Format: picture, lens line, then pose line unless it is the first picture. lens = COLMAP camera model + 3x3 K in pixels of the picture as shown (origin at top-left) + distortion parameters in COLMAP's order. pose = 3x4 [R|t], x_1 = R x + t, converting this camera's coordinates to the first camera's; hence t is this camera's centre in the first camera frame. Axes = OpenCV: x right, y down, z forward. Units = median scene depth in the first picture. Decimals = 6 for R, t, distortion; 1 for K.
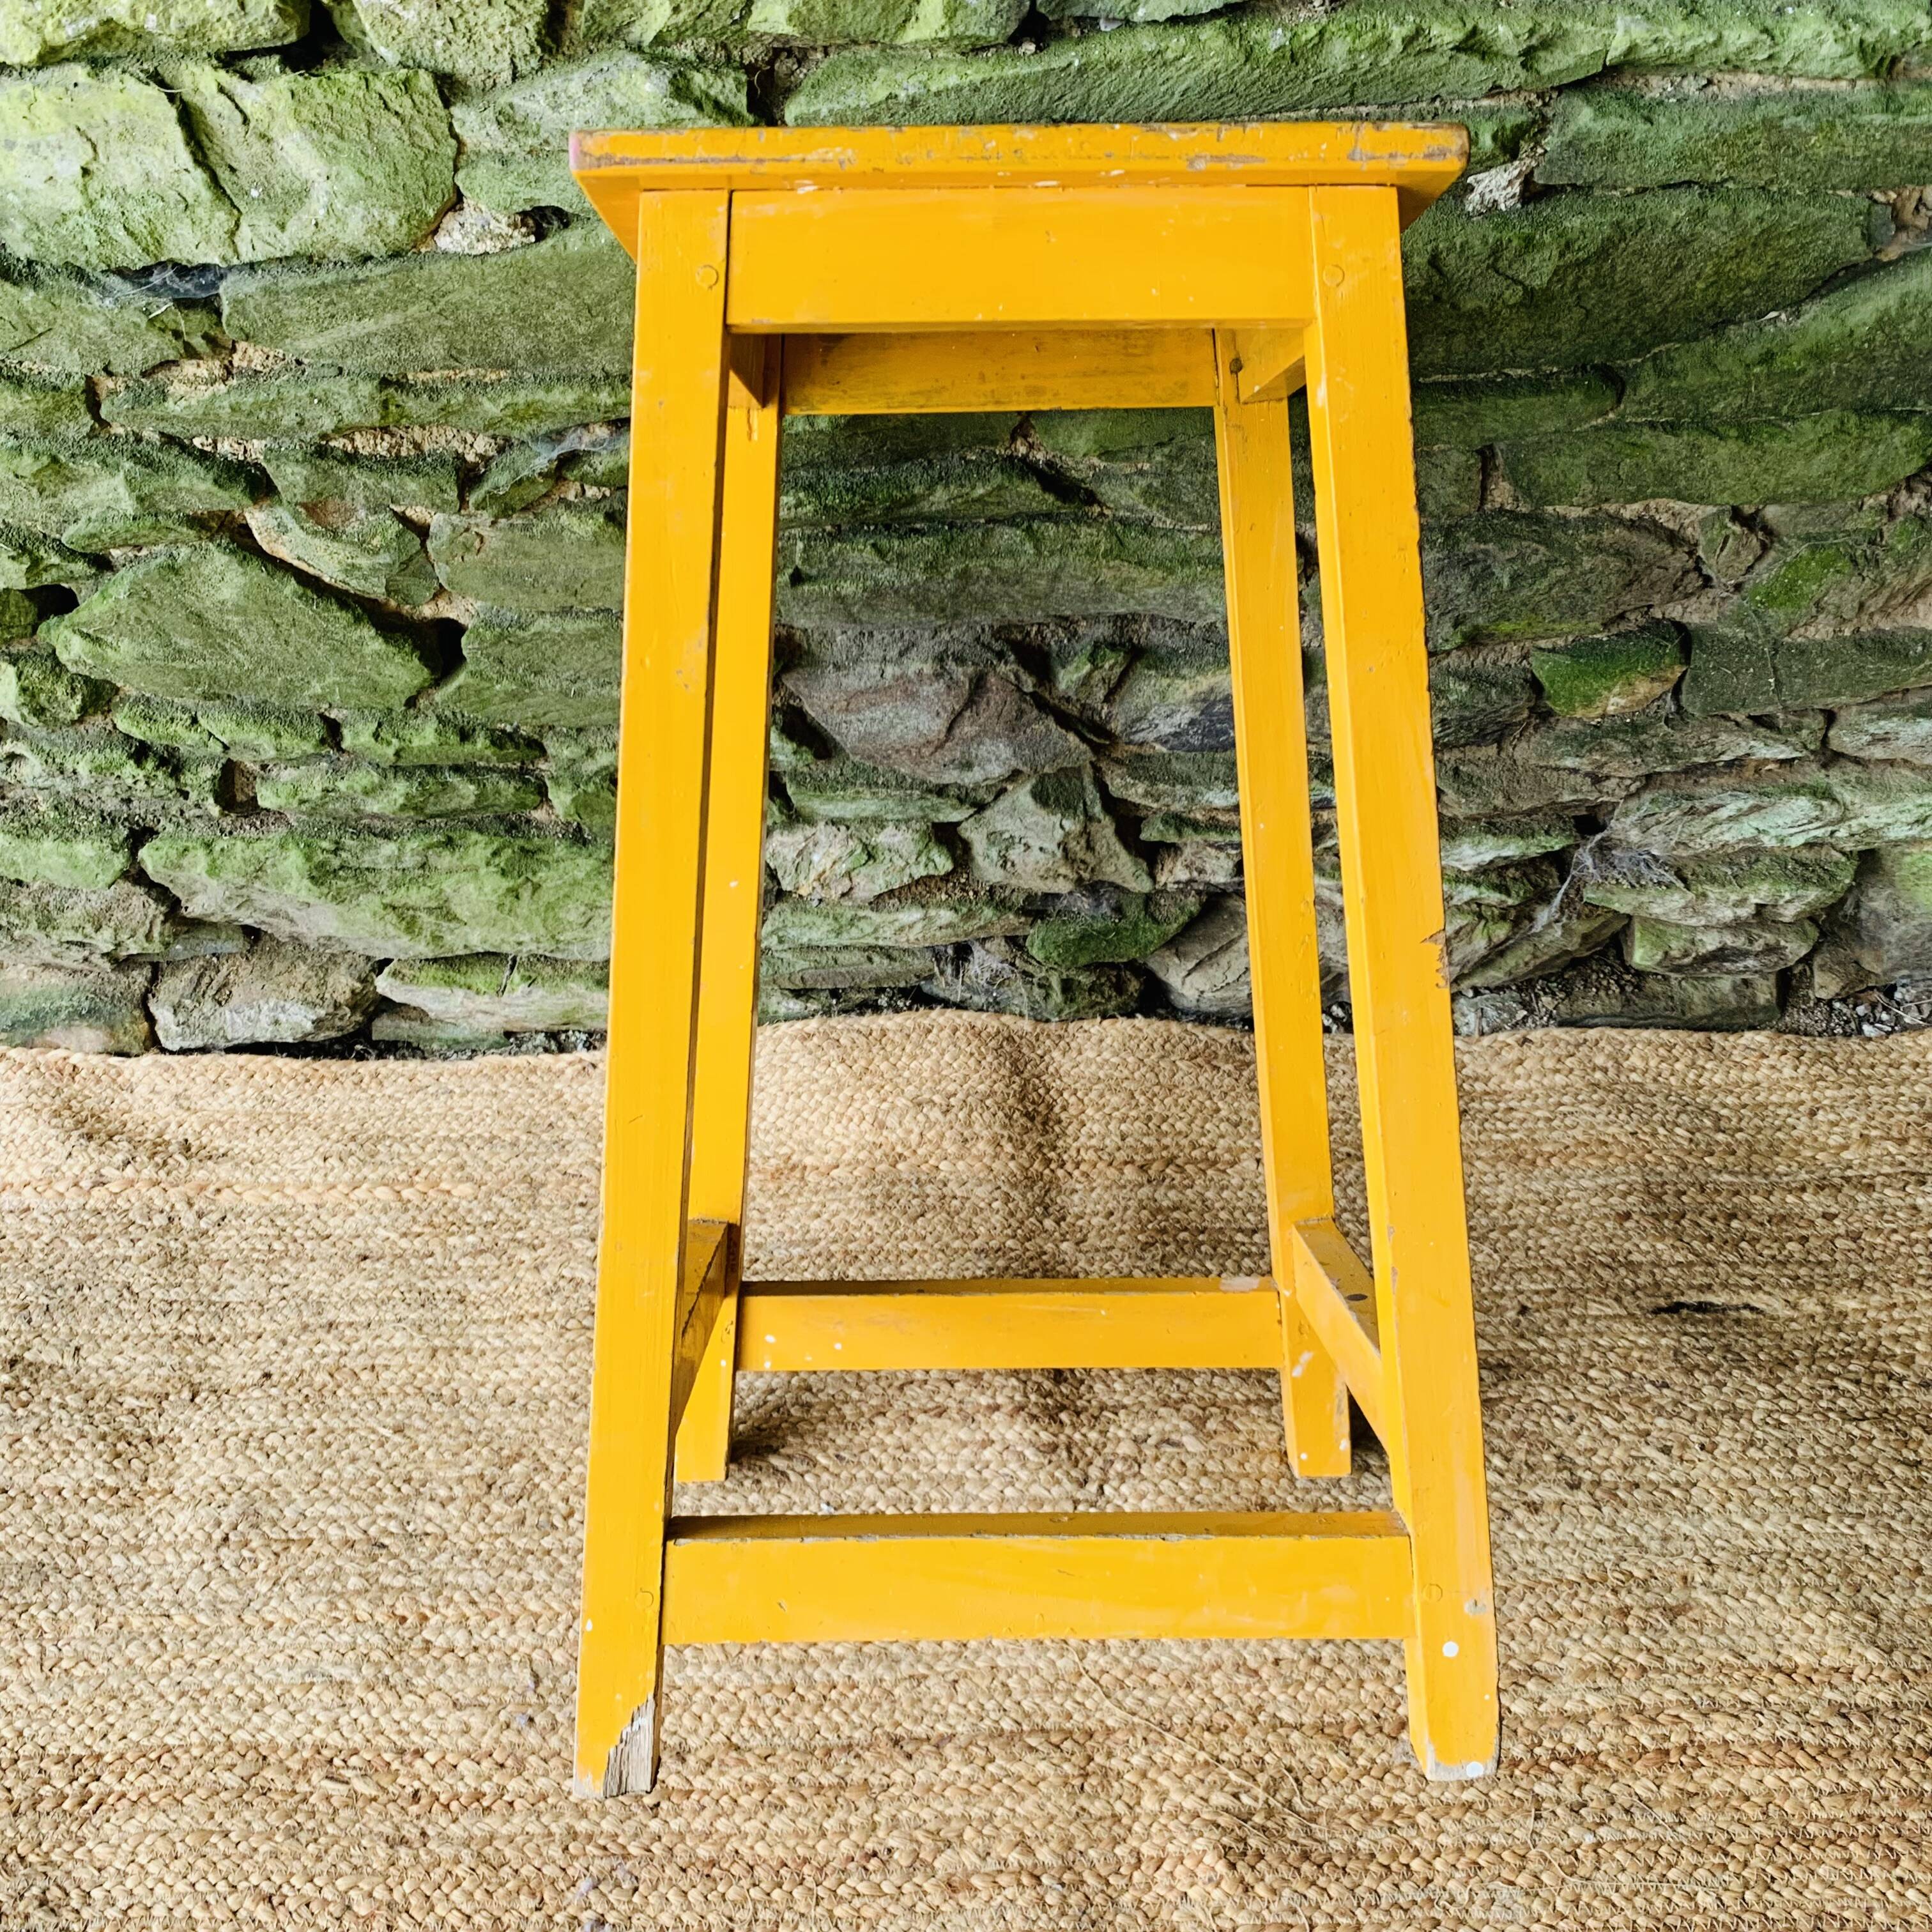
lens RADIAL K [[2005.2, 0, 943.5], [0, 2005.2, 992.1], [0, 0, 1]] dist [-0.001098, 0.000000]
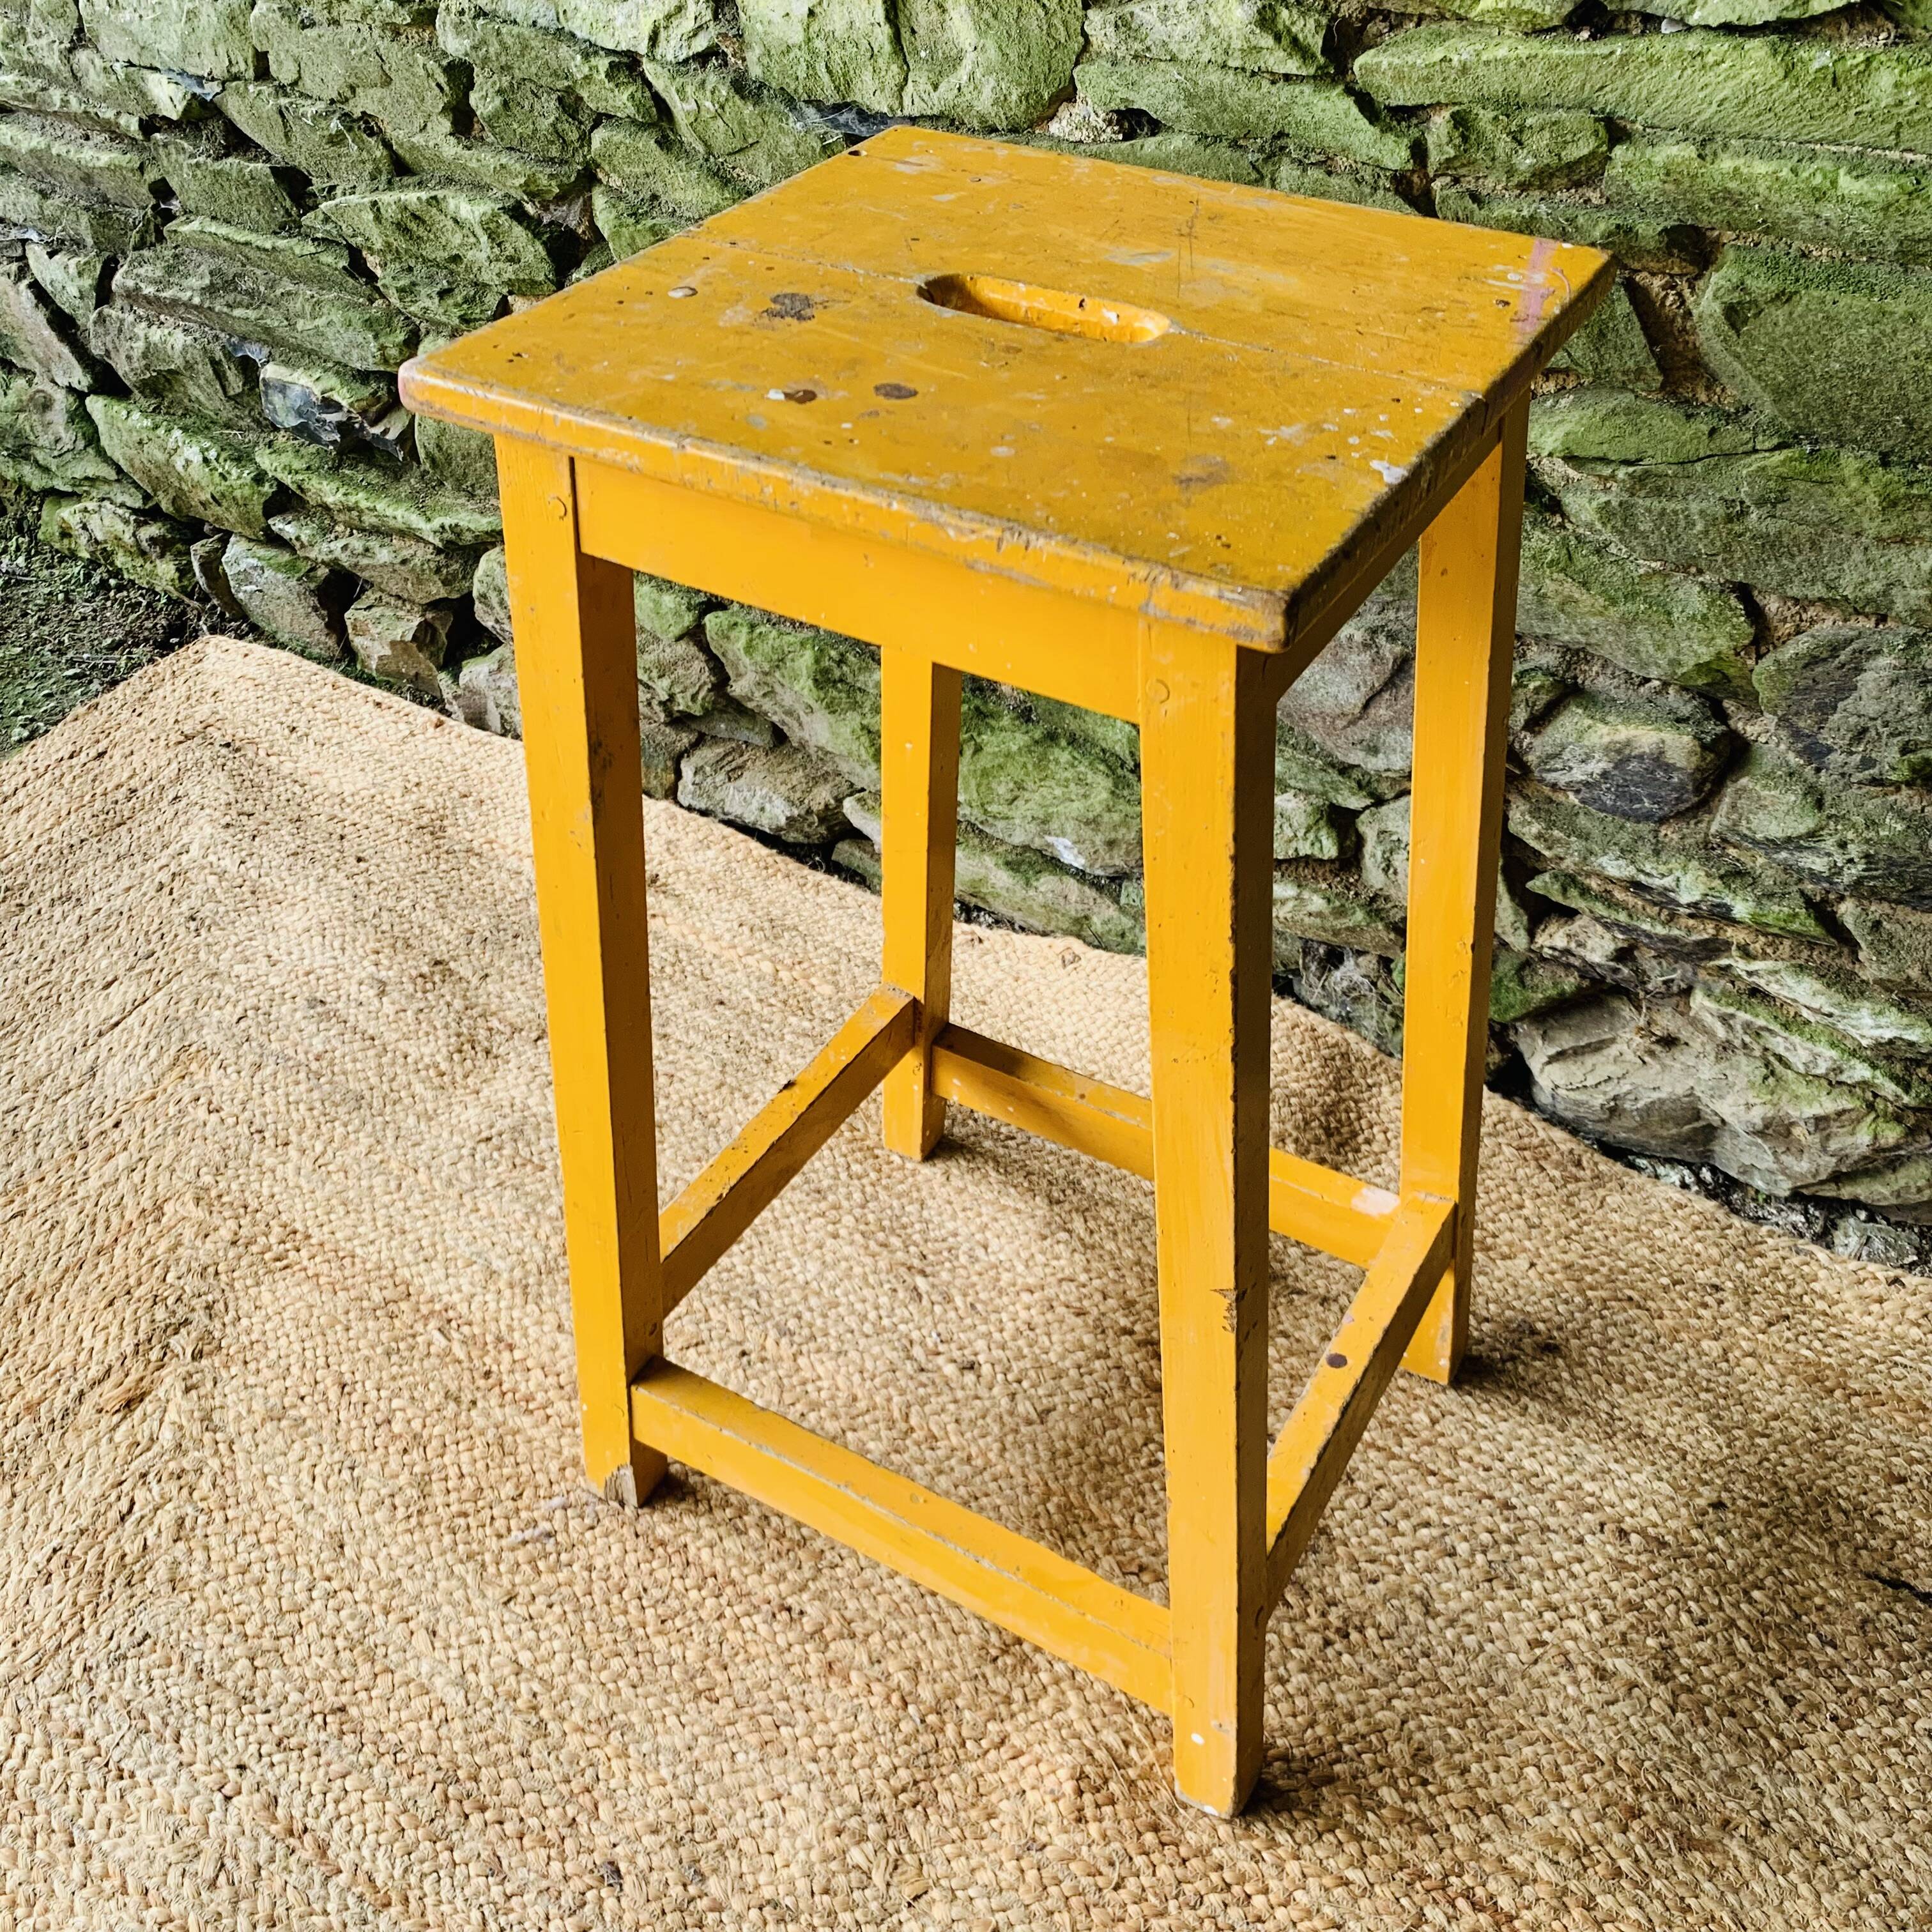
lens RADIAL K [[1992.3, 0, 953.4], [0, 1992.3, 987.3], [0, 0, 1]] dist [0.016023, 0.000000]
pose [[0.840788, 0.351983, -0.411319, 0.303905], [-0.403965, 0.913723, -0.043844, 0.131783], [0.360399, 0.203022, 0.910436, 0.030351]]
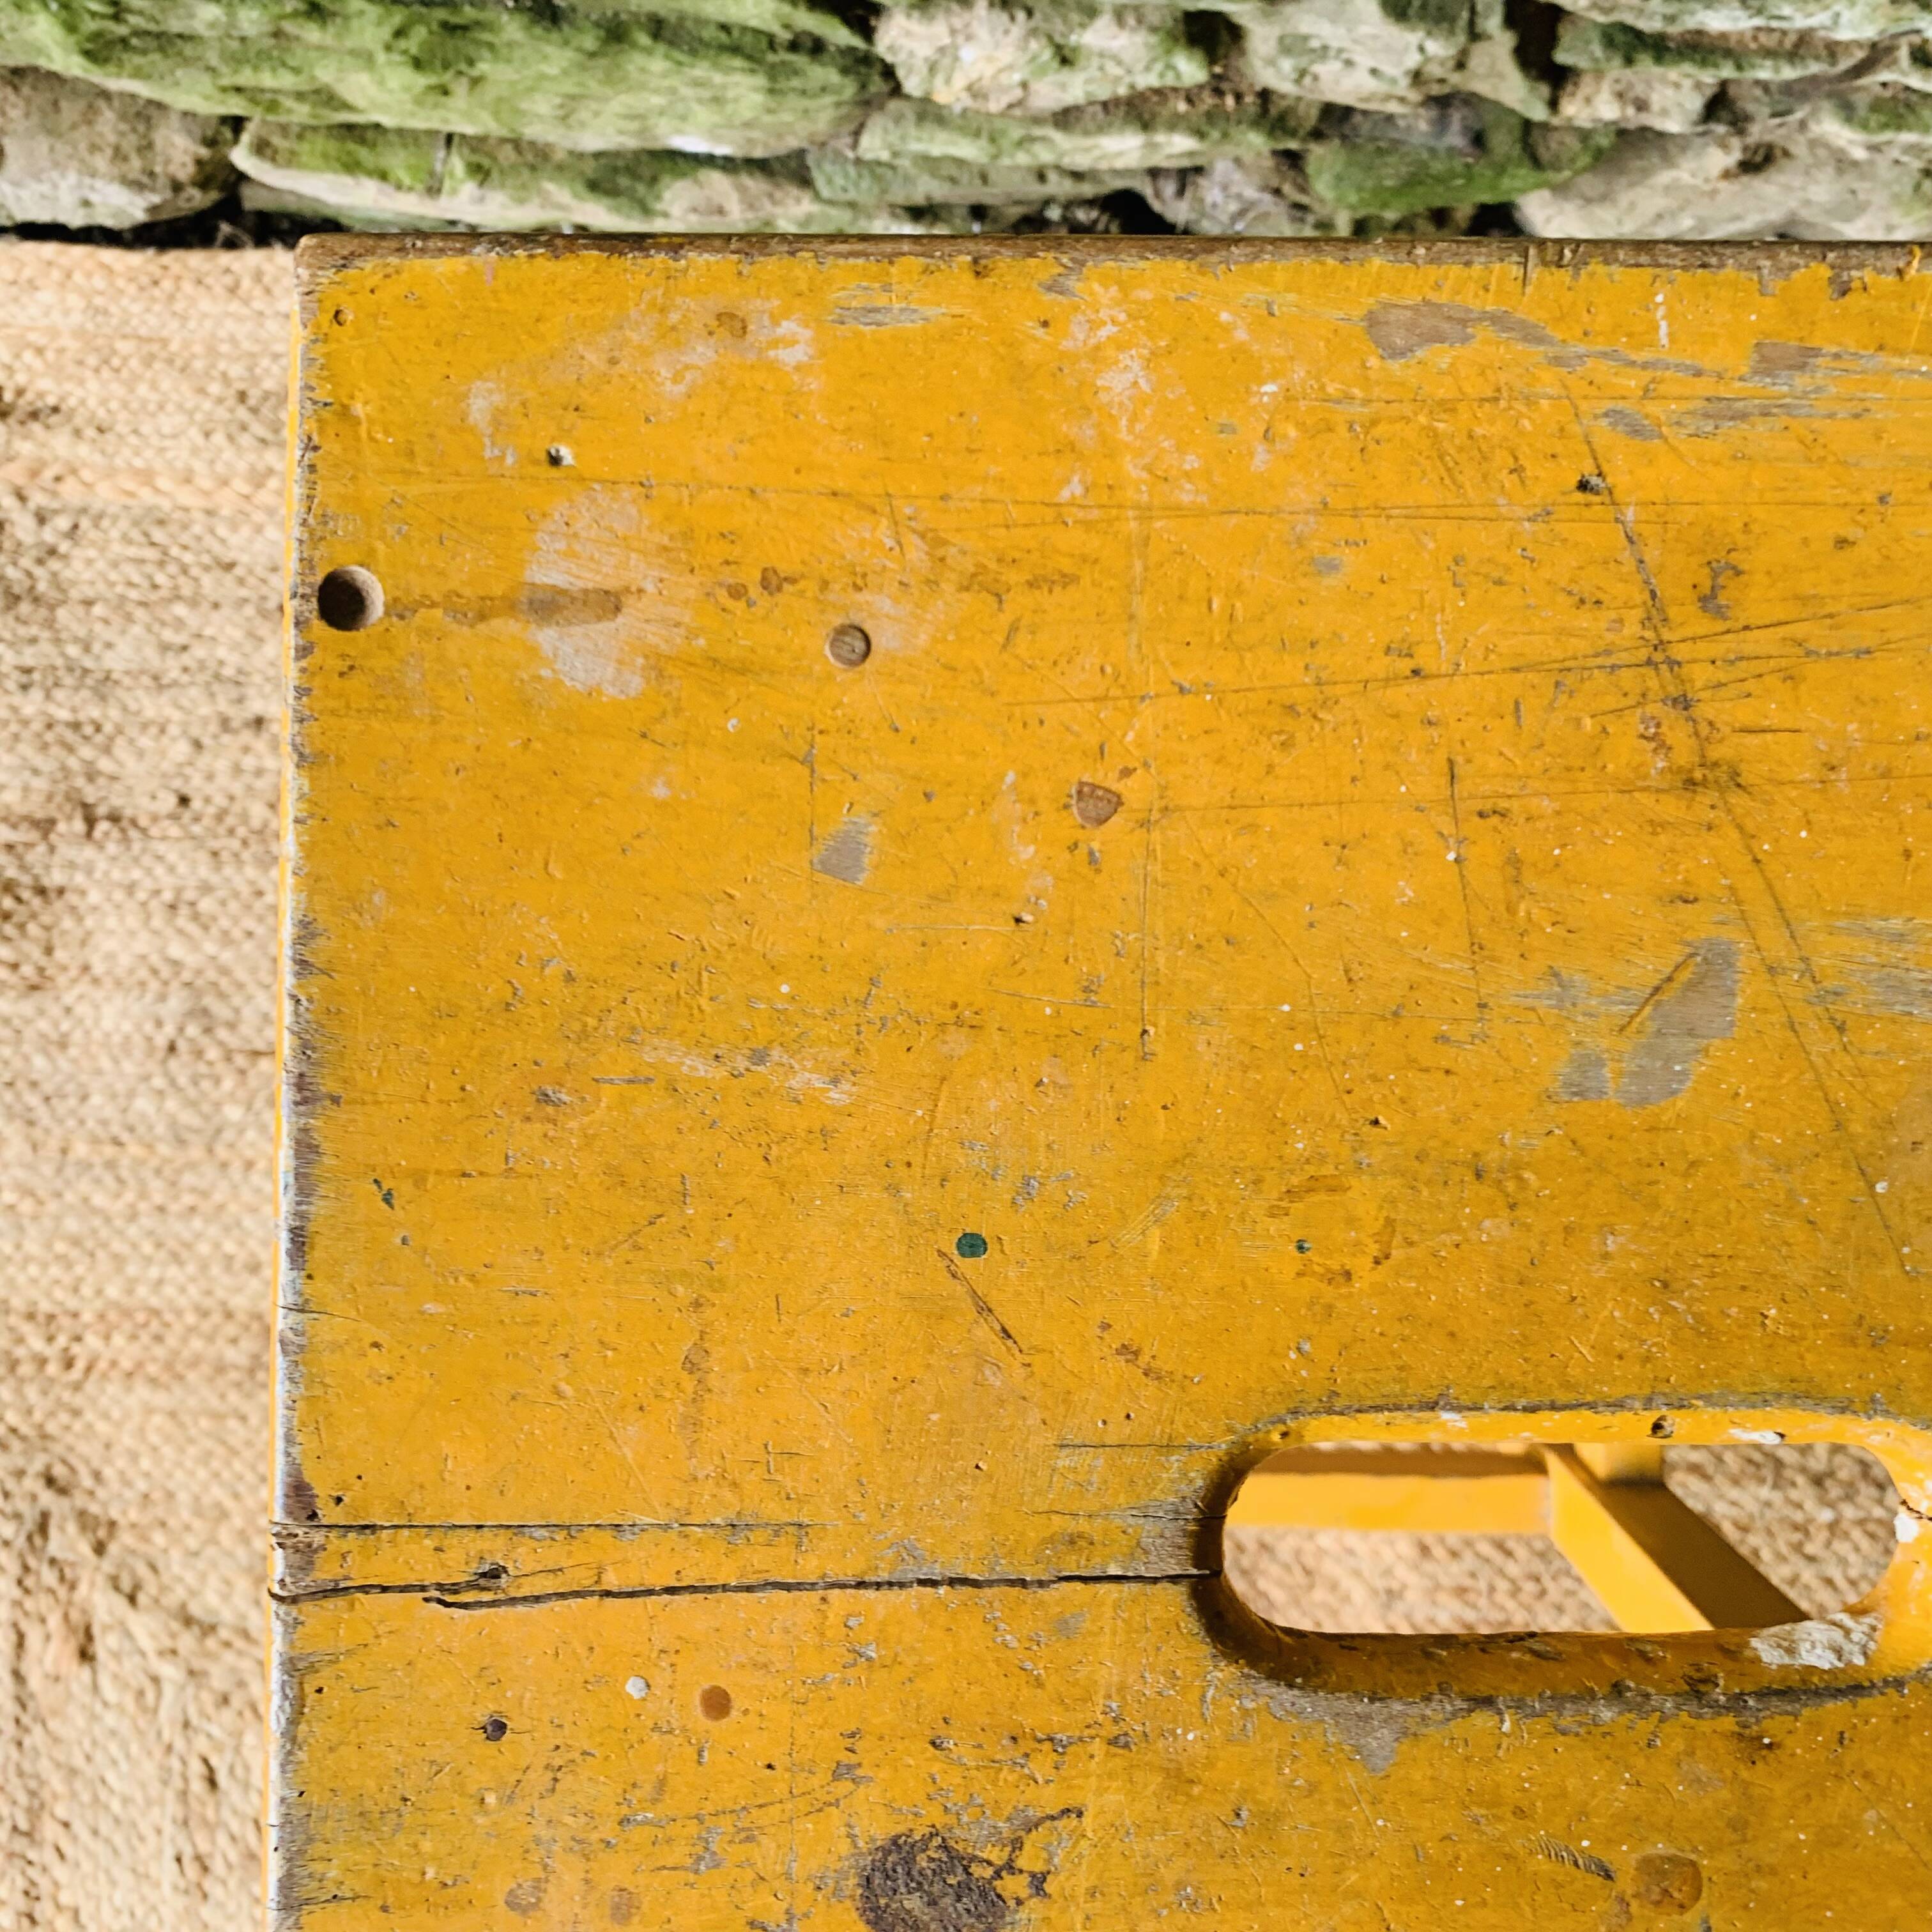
lens RADIAL K [[2005.2, 0, 949.0], [0, 2005.2, 971.7], [0, 0, 1]] dist [-0.001098, 0.000000]
pose [[0.998604, 0.050429, 0.015689, -0.070590], [-0.048014, 0.743134, 0.667417, -0.274955], [0.021998, -0.667239, 0.744519, 0.439856]]
